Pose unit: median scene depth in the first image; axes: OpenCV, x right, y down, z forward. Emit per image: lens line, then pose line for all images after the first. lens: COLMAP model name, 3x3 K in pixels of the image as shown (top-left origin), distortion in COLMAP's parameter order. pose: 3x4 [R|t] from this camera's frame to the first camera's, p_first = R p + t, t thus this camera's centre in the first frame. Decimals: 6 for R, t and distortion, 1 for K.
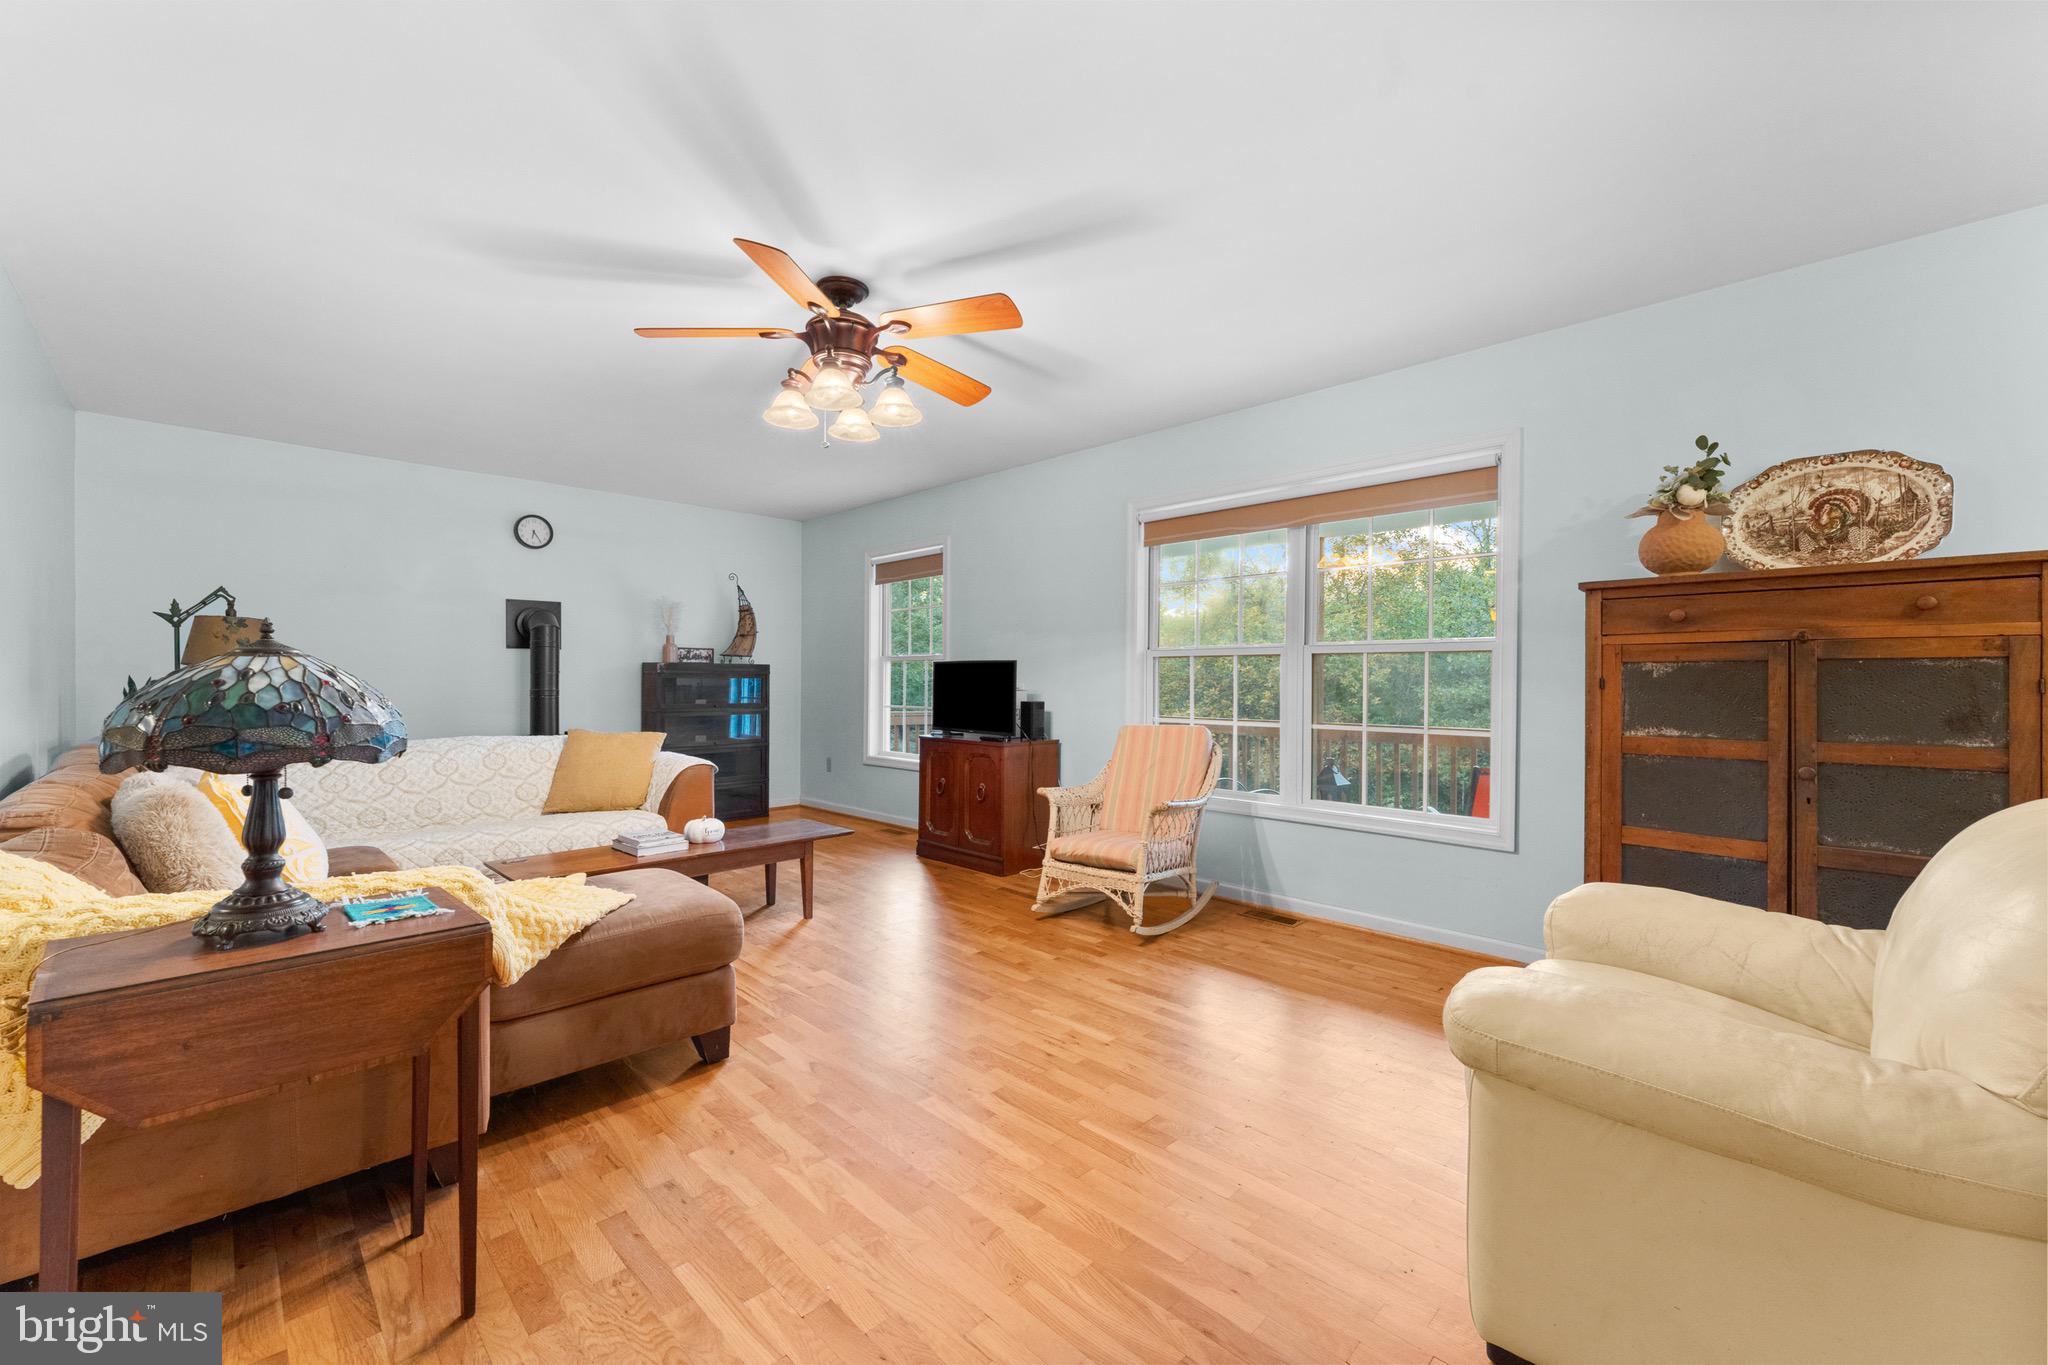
lens RADIAL K [[841.3, 0, 1002.6], [0, 841.3, 670.7], [0, 0, 1]] dist [0.001566, -0.001881]
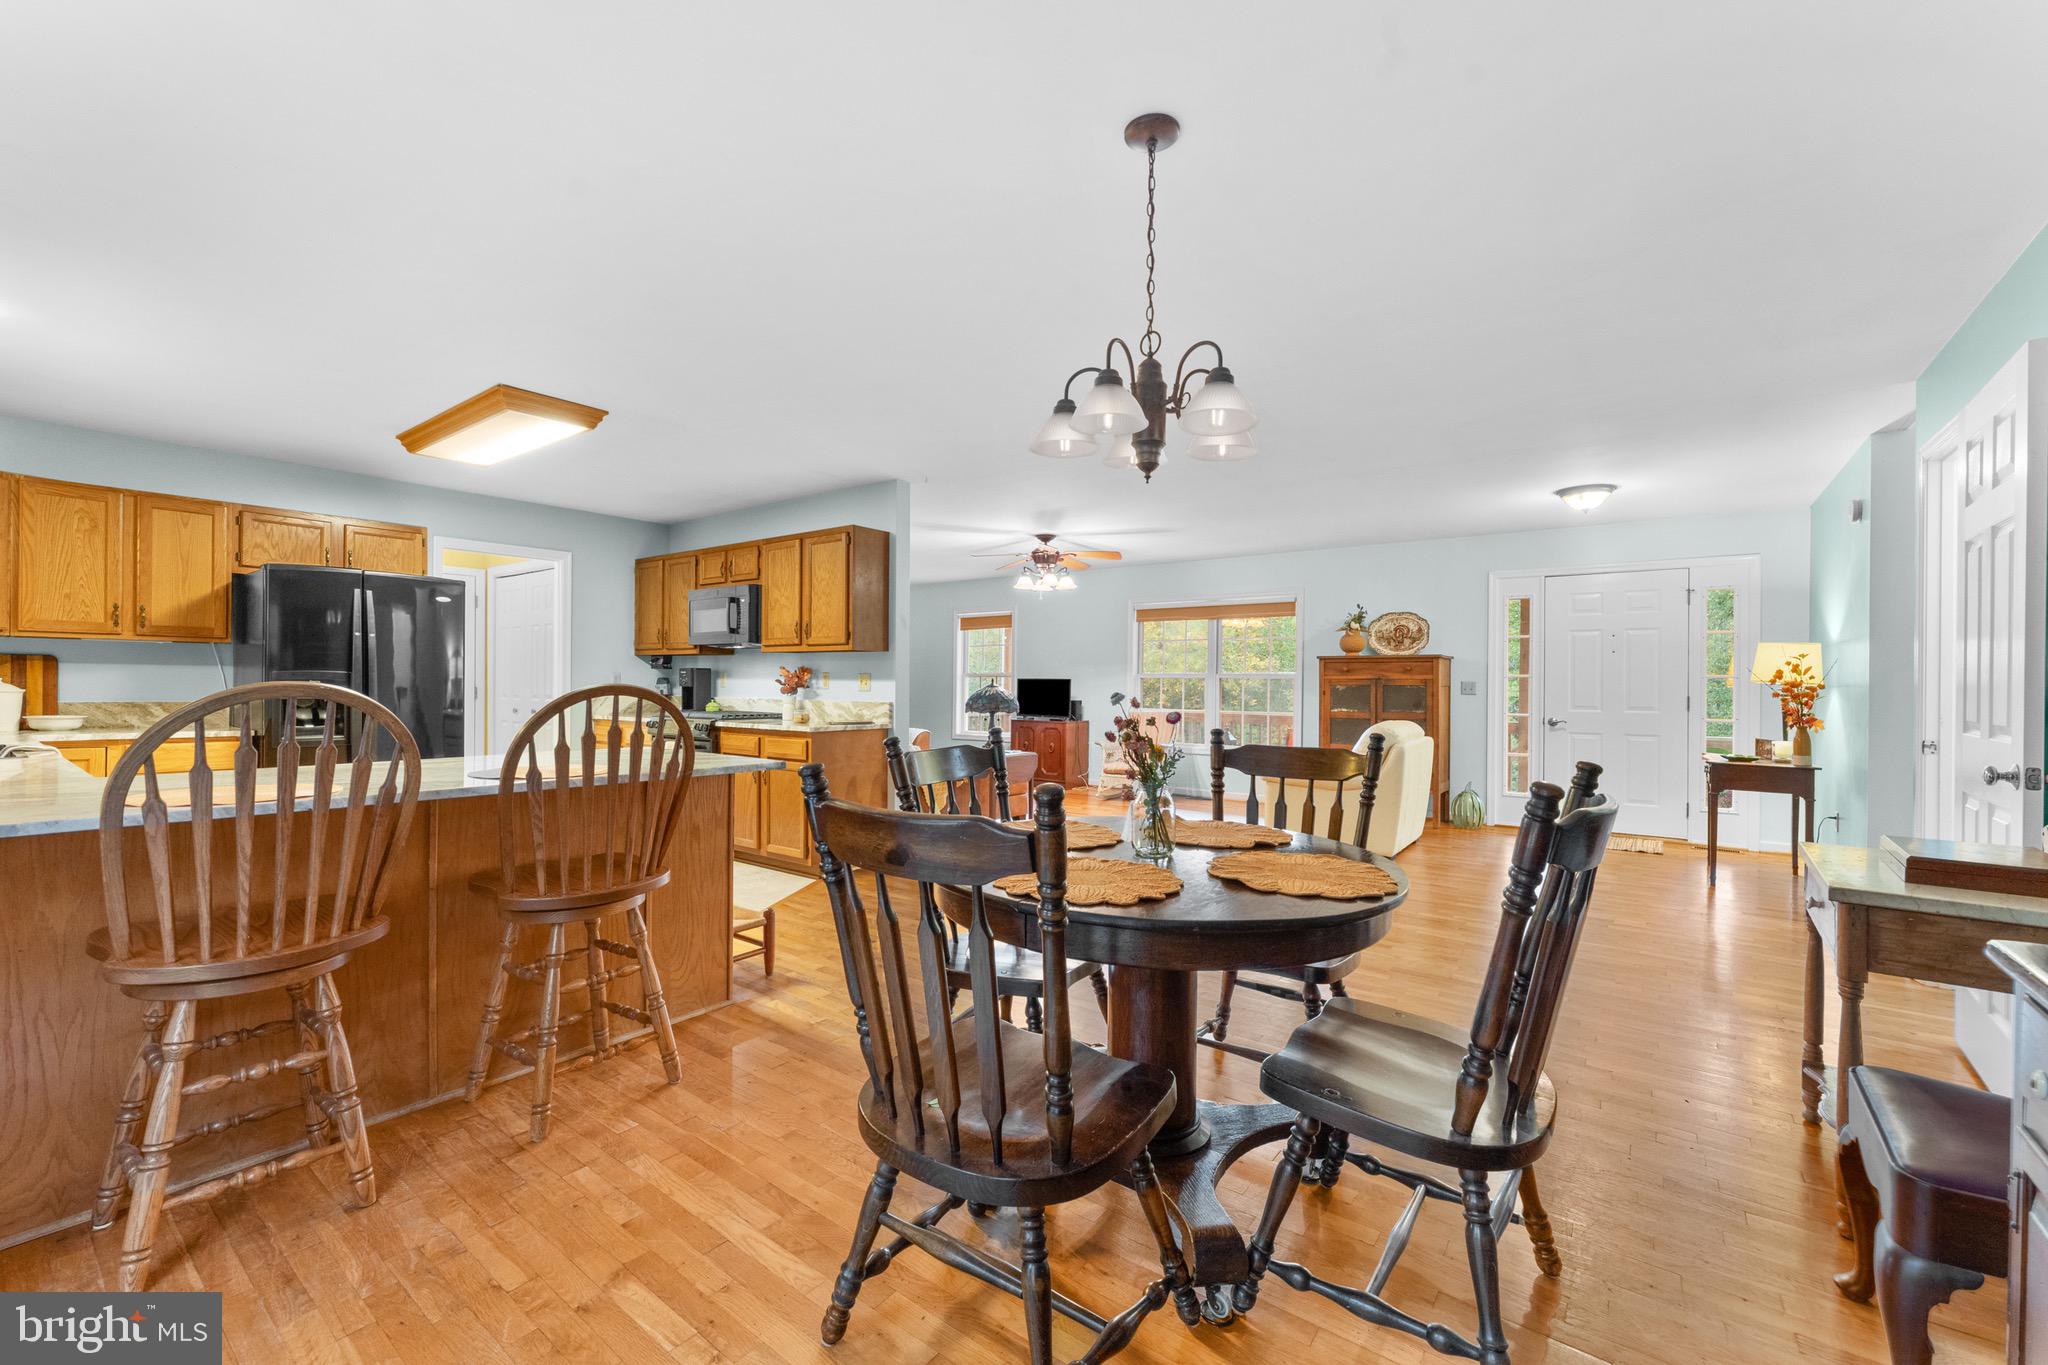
lens RADIAL K [[841.3, 0, 1012.0], [0, 841.3, 687.8], [0, 0, 1]] dist [0.001566, -0.001881]
pose [[0.990515, 0.001370, 0.137397, -0.635389], [-0.003765, 0.999845, 0.017171, -0.041381], [-0.137353, -0.017525, 0.990367, -1.481572]]
